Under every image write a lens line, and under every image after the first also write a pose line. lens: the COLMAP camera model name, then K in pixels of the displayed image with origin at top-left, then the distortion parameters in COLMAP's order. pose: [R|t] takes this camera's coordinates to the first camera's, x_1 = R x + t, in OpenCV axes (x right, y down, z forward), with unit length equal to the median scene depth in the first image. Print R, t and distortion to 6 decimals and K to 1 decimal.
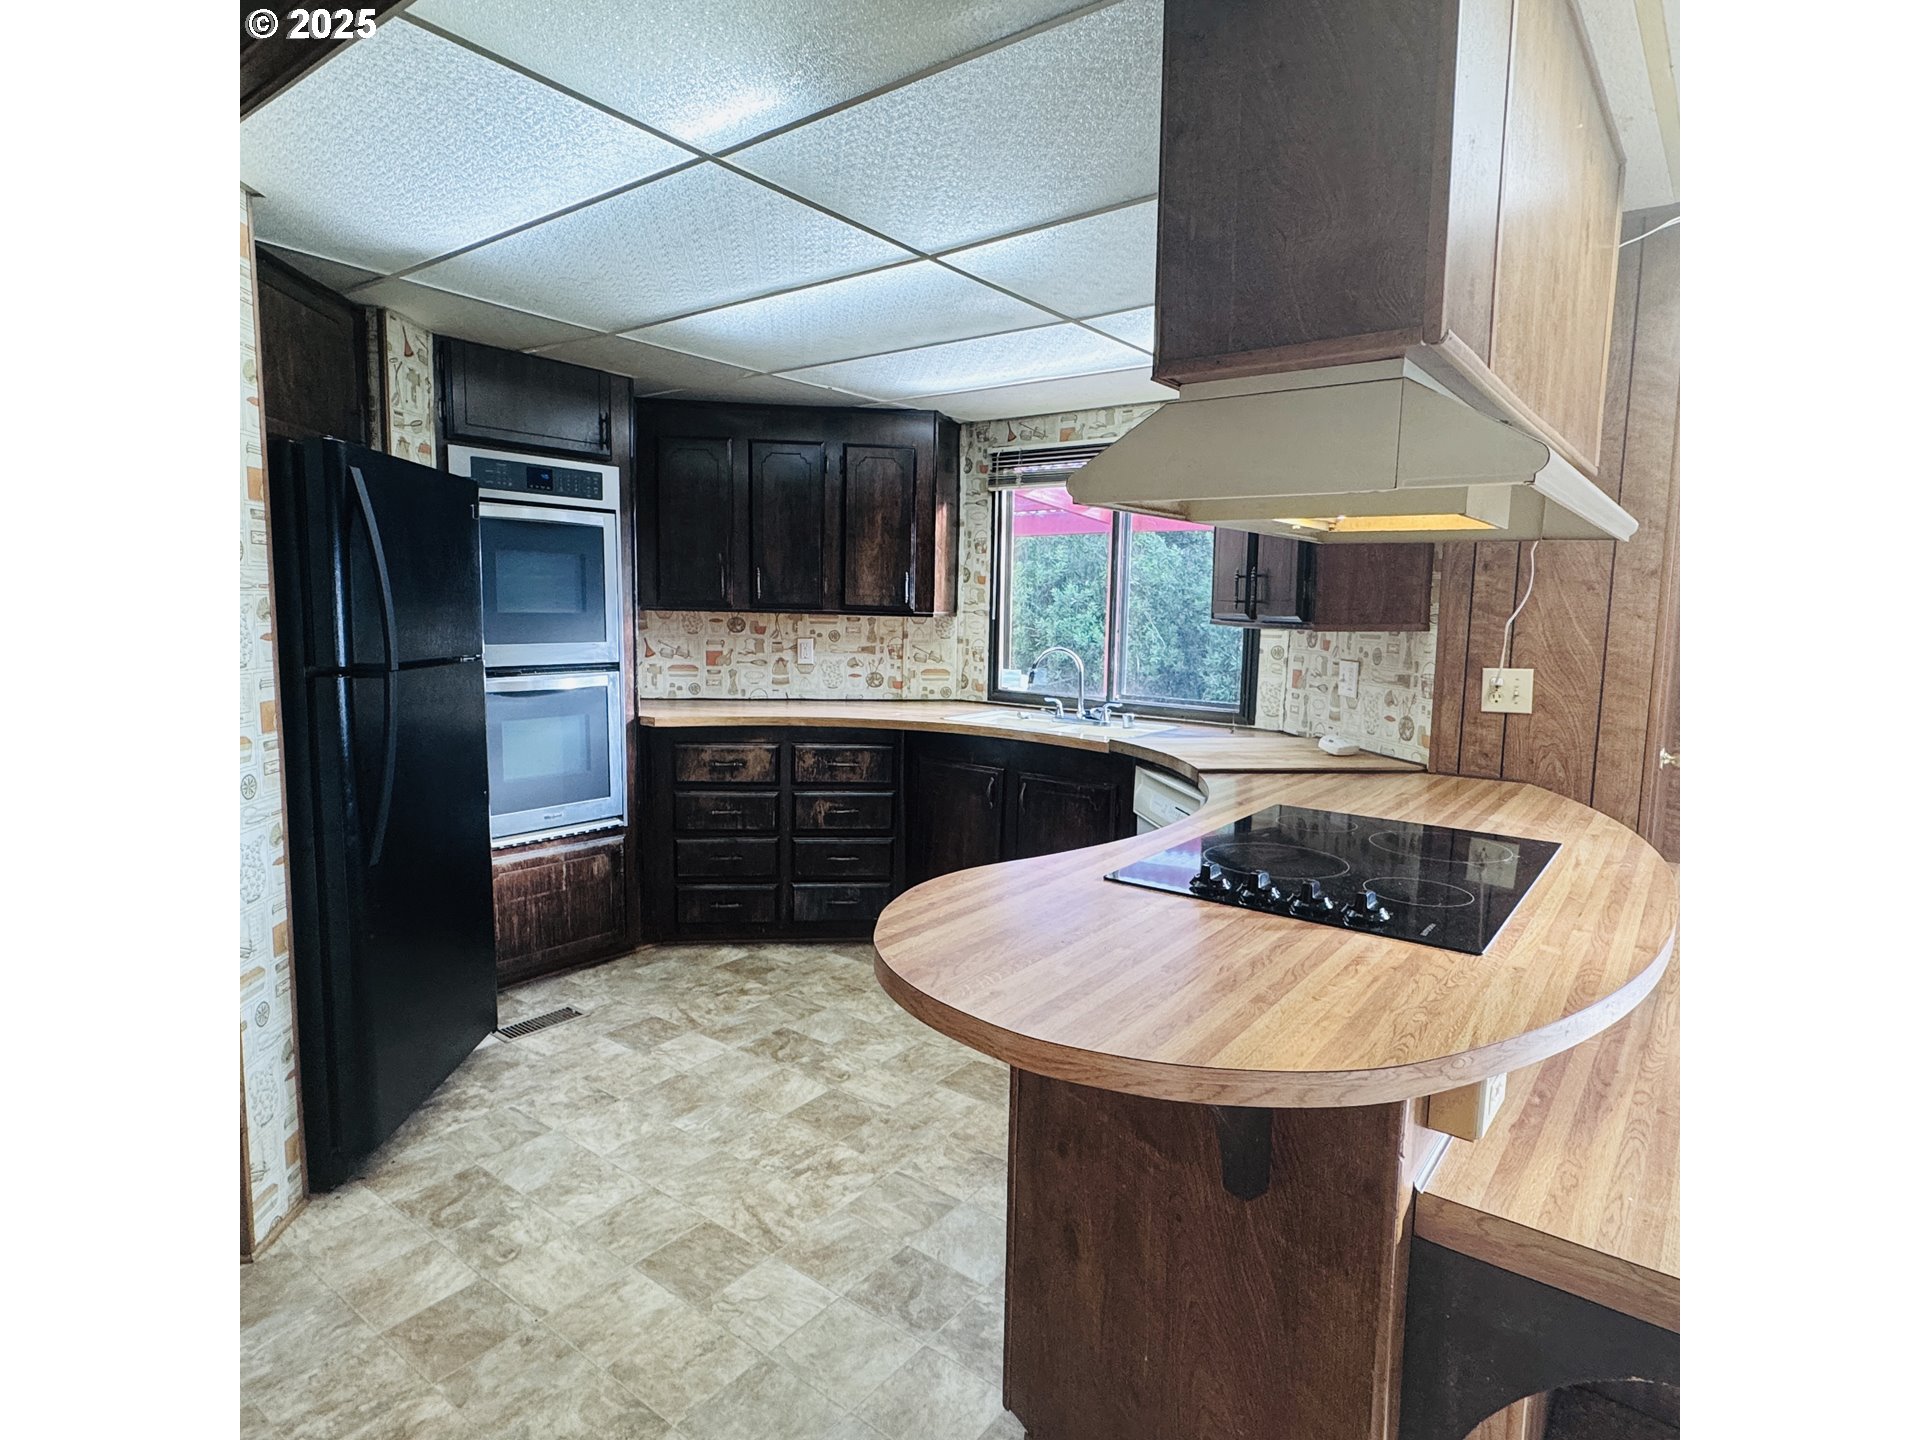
lens RADIAL K [[1015.4, 0, 952.7], [0, 1015.4, 724.0], [0, 0, 1]] dist [-0.003122, -0.001191]
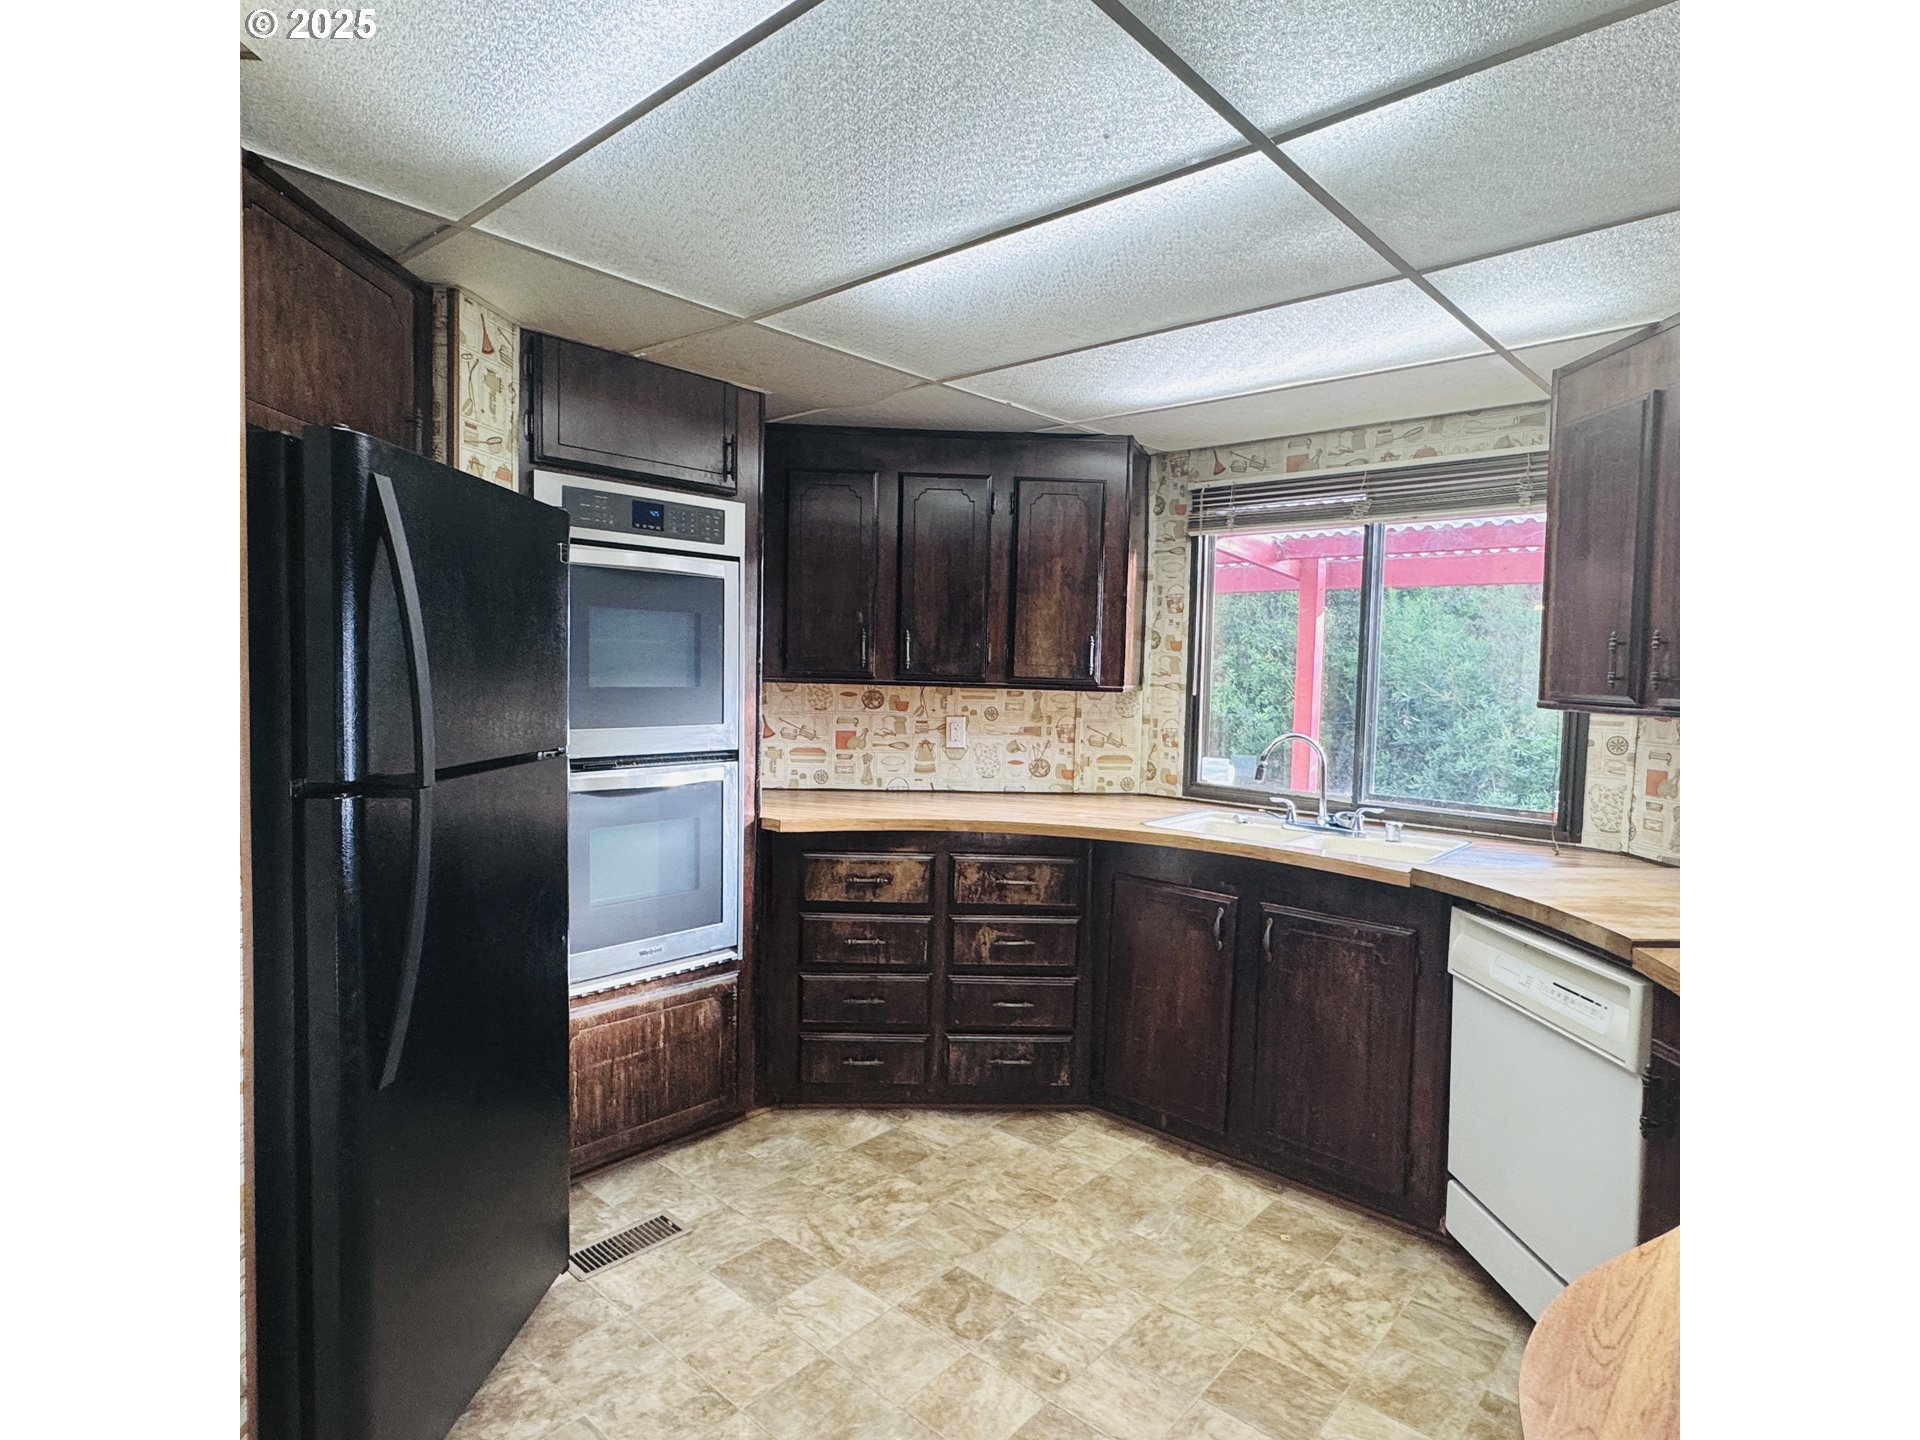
lens RADIAL K [[1015.4, 0, 952.7], [0, 1015.4, 724.0], [0, 0, 1]] dist [-0.003122, -0.001191]
pose [[0.996791, 0.008282, -0.079624, -0.102129], [-0.013230, 0.997999, -0.061824, -0.034503], [0.078953, 0.062679, 0.994906, 0.233848]]
